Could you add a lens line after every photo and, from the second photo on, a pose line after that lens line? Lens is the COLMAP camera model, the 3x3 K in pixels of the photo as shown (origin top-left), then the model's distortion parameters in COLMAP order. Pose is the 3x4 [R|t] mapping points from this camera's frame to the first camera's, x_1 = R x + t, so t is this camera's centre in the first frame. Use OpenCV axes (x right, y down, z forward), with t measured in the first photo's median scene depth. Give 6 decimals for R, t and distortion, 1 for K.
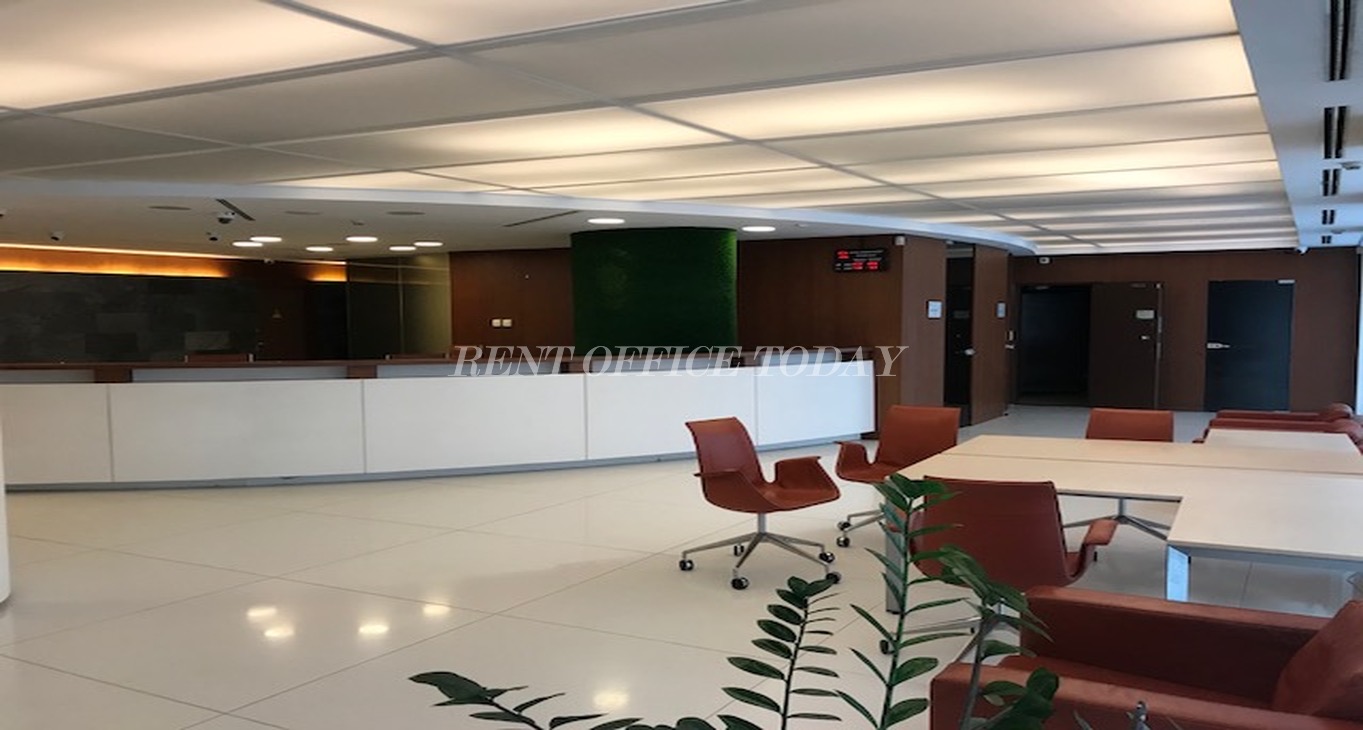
lens RADIAL K [[1156.2, 0, 681.5], [0, 1156.2, 365.0], [0, 0, 1]] dist [-0.002146, 0.001049]
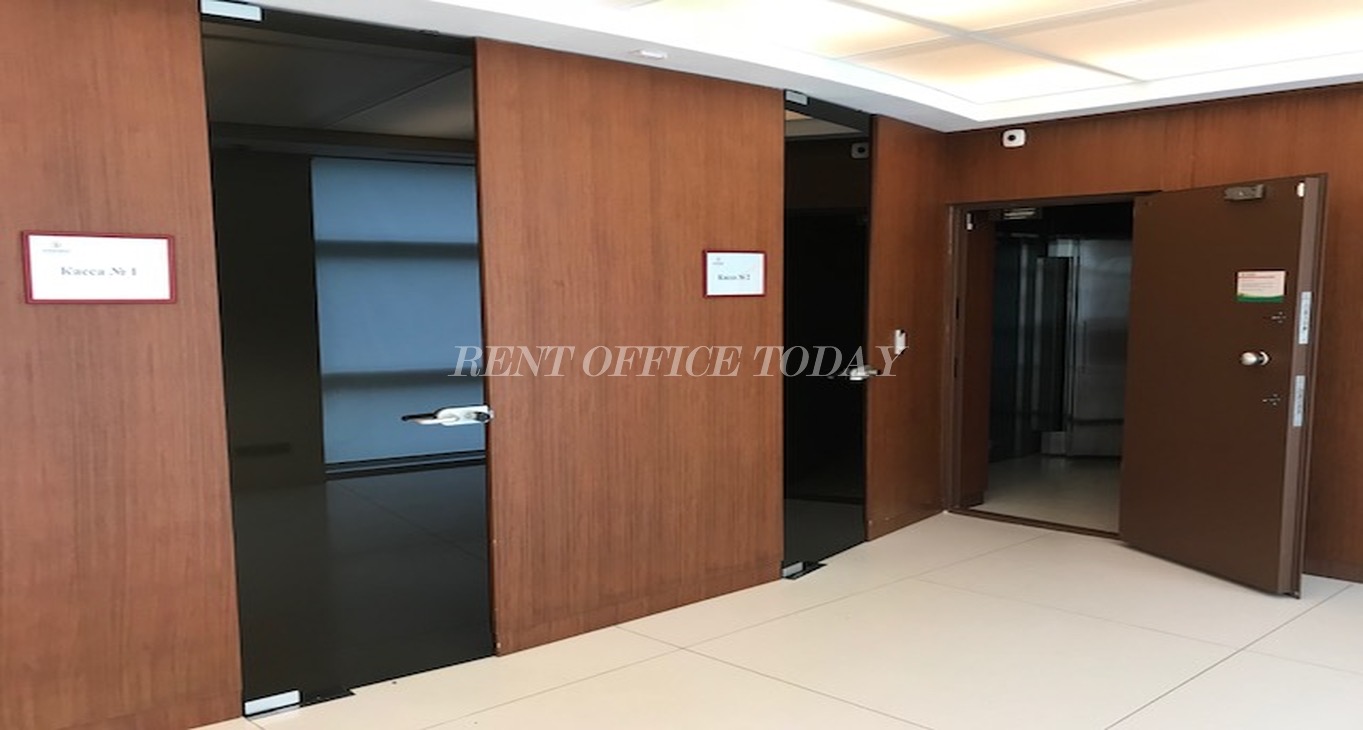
lens RADIAL K [[1156.2, 0, 681.5], [0, 1156.2, 365.0], [0, 0, 1]] dist [-0.002146, 0.001049]
pose [[0.912537, 0.026632, -0.408127, 0.375284], [-0.018637, 0.999549, 0.023555, -0.025551], [0.408570, -0.013888, 0.912621, 0.631658]]
